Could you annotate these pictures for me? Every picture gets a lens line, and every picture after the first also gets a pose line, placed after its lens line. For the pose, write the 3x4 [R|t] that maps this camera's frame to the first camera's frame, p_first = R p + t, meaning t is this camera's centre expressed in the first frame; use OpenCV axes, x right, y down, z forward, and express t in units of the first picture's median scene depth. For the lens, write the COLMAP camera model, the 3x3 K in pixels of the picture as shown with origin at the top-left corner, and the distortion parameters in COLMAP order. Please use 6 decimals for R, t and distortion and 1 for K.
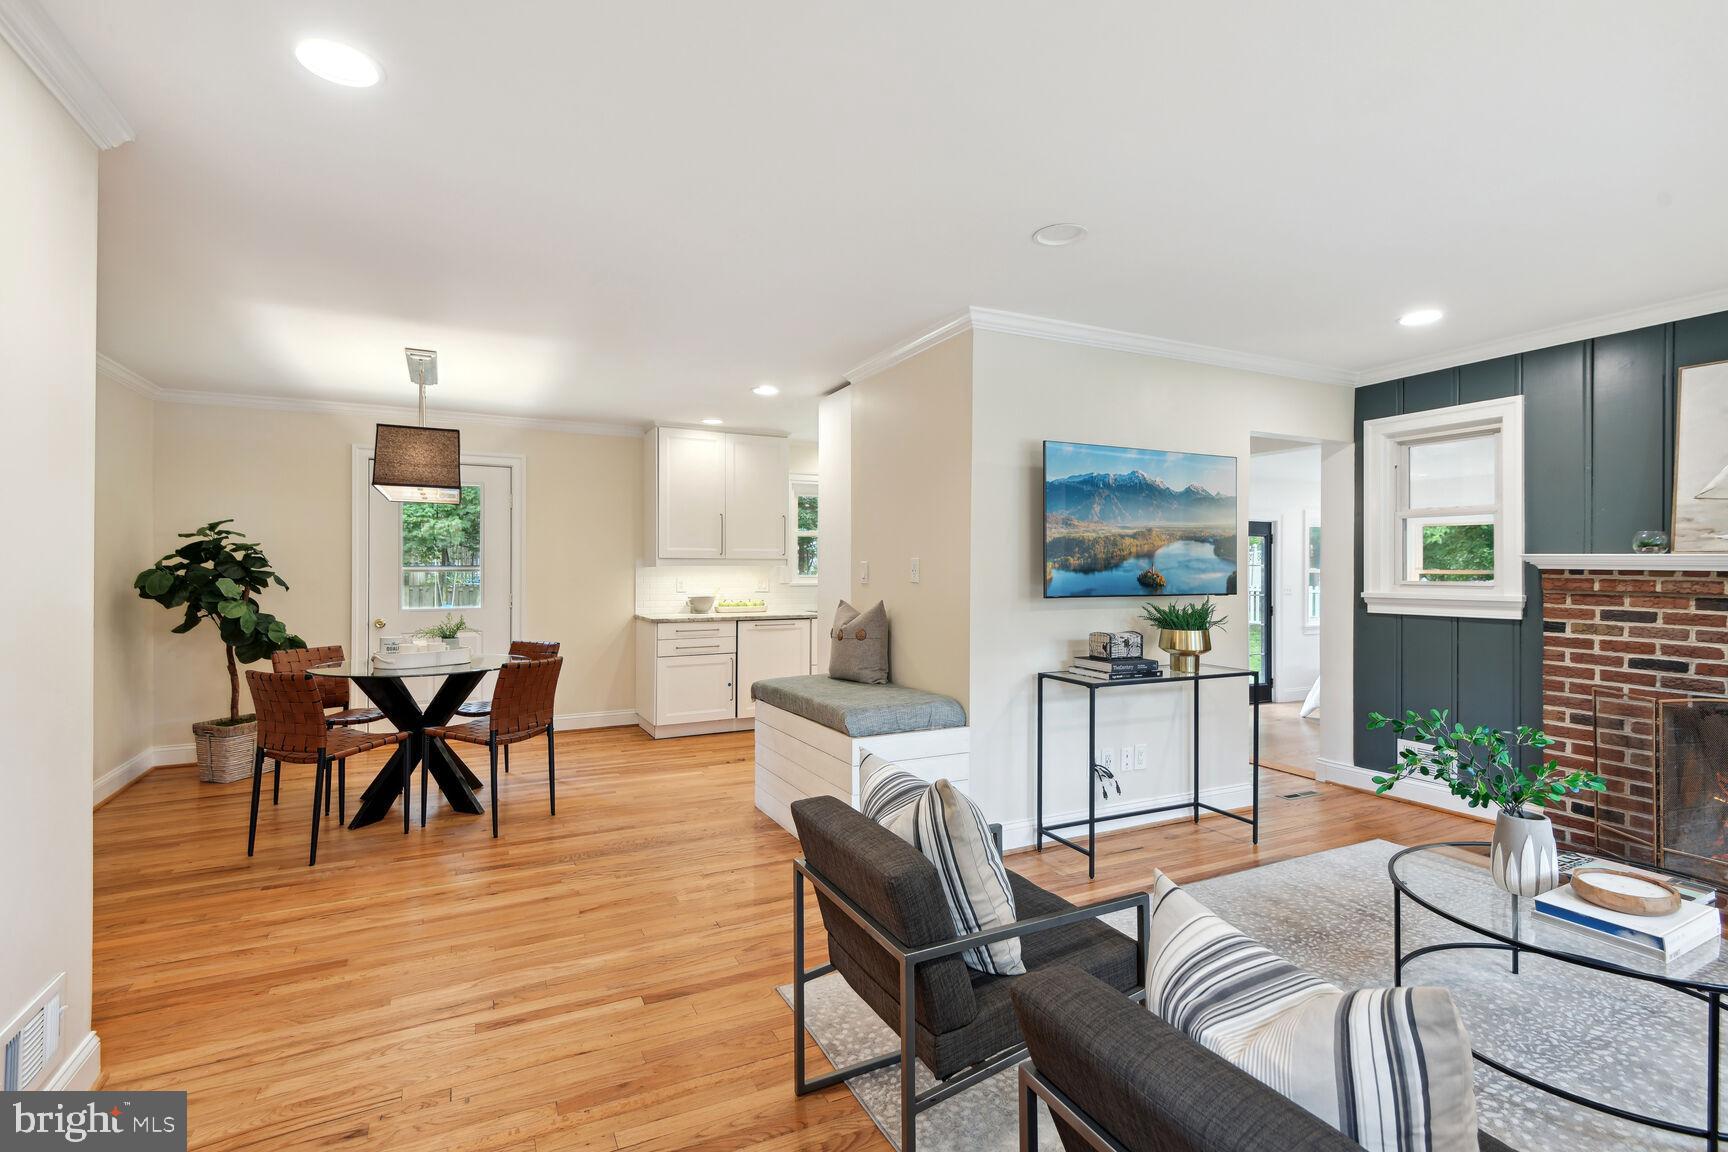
lens RADIAL K [[804.4, 0, 878.8], [0, 804.4, 564.4], [0, 0, 1]] dist [0.015396, -0.008523]
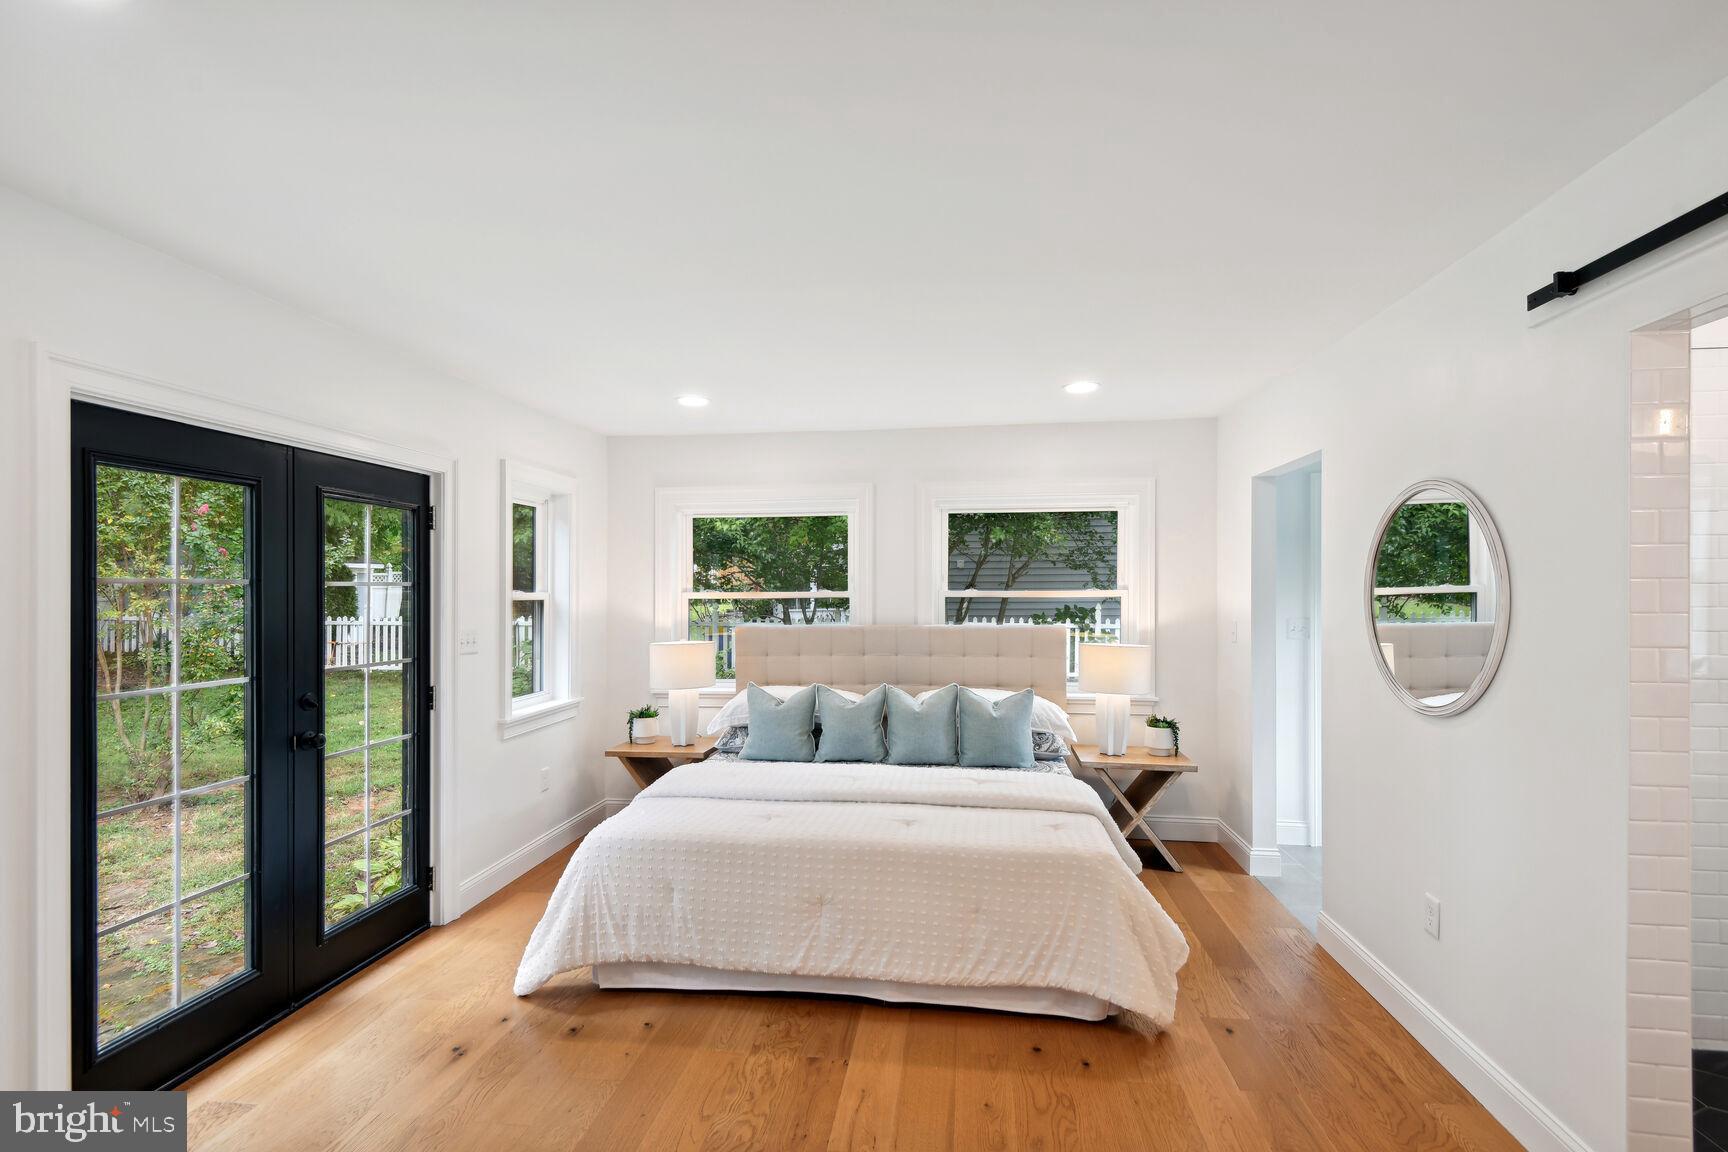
lens RADIAL K [[804.4, 0, 864.8], [0, 804.4, 579.6], [0, 0, 1]] dist [0.015396, -0.008523]
pose [[0.563686, 0.004752, 0.825975, 0.343244], [0.002477, 0.999969, -0.007443, 0.003224], [-0.825985, 0.006242, 0.563657, 0.736492]]
